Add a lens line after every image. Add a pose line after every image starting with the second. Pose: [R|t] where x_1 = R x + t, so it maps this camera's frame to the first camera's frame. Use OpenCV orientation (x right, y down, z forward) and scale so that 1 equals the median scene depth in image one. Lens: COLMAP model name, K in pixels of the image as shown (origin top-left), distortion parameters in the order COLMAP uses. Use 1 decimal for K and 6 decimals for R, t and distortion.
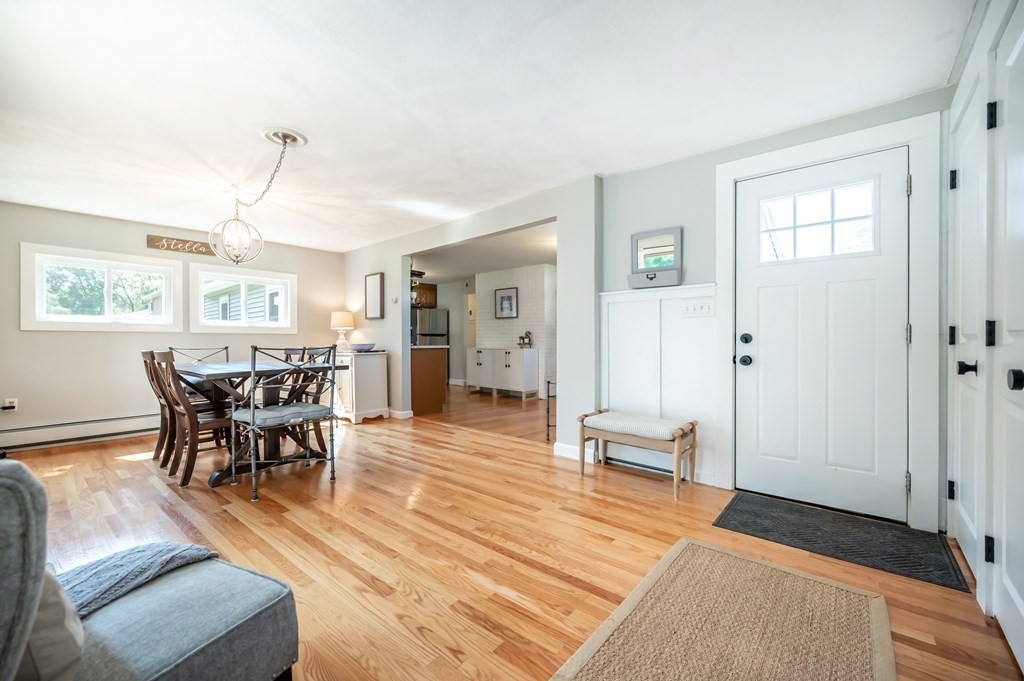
lens RADIAL K [[408.8, 0, 505.1], [0, 408.8, 338.8], [0, 0, 1]] dist [-0.000906, -0.000744]
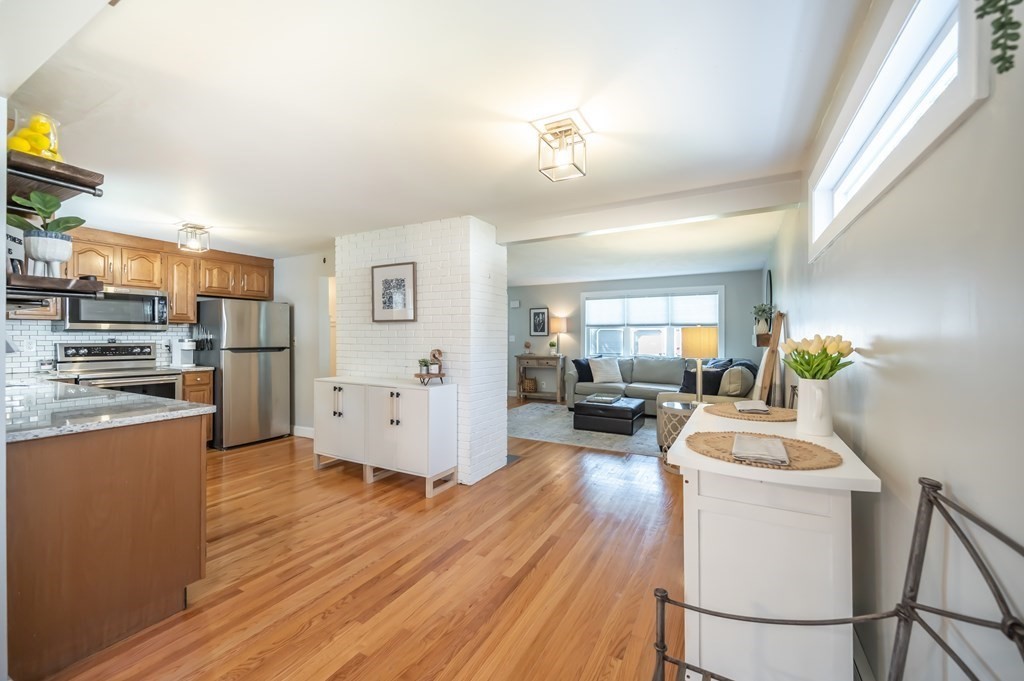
lens RADIAL K [[408.8, 0, 515.8], [0, 408.8, 338.4], [0, 0, 1]] dist [-0.000906, -0.000744]
pose [[0.966872, -0.001090, 0.255258, 0.020368], [-0.000560, 0.999979, 0.006392, -0.033725], [-0.255259, -0.006324, 0.966852, 0.469565]]
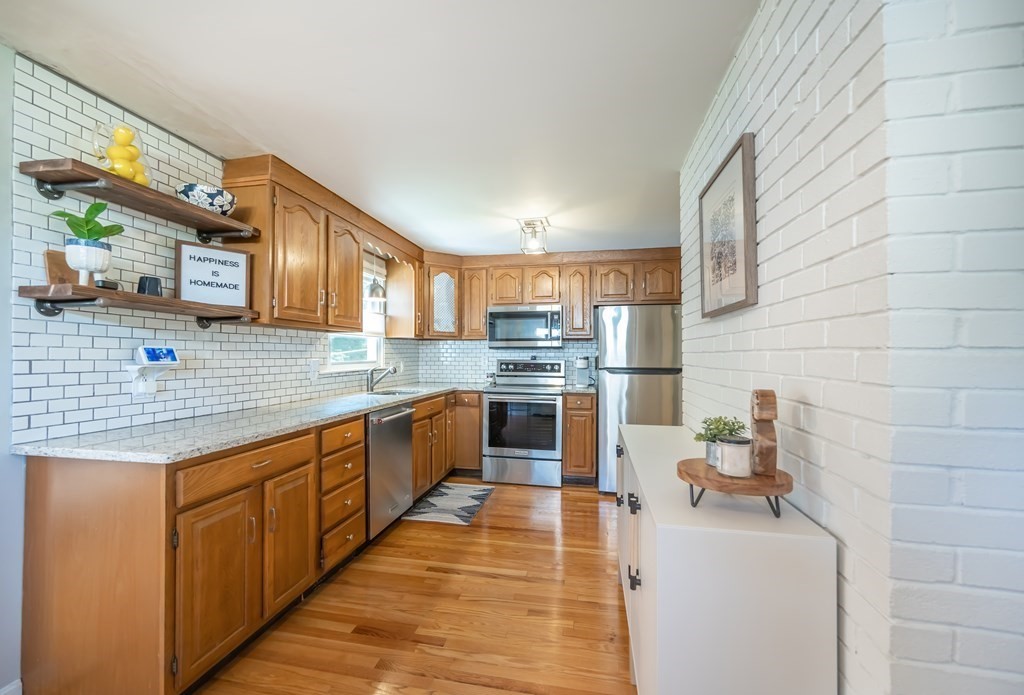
lens RADIAL K [[420.8, 0, 502.6], [0, 420.8, 352.5], [0, 0, 1]] dist [-0.010809, -0.000339]
pose [[0.523637, -0.006919, -0.851914, 0.127107], [0.001852, 0.999974, -0.006983, -0.029793], [0.851940, 0.002079, 0.523636, 0.808420]]
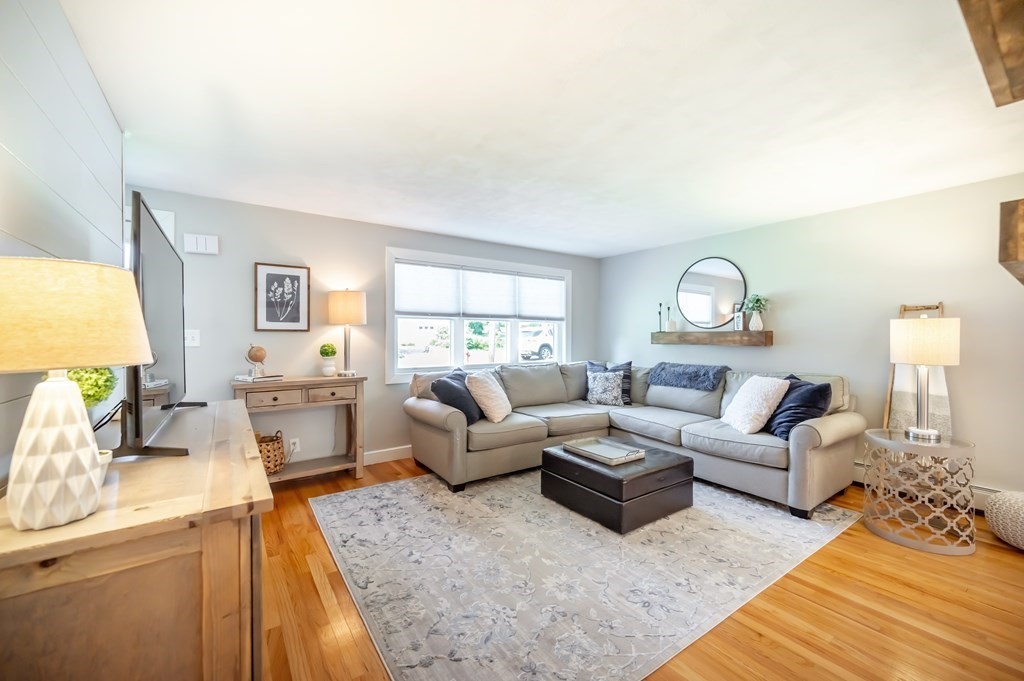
lens RADIAL K [[408.8, 0, 512.7], [0, 408.8, 337.1], [0, 0, 1]] dist [-0.000906, -0.000744]
pose [[0.203266, -0.001361, 0.979123, -0.037695], [-0.003094, 0.999993, 0.002032, -0.028374], [-0.979119, -0.003442, 0.203261, 1.191222]]
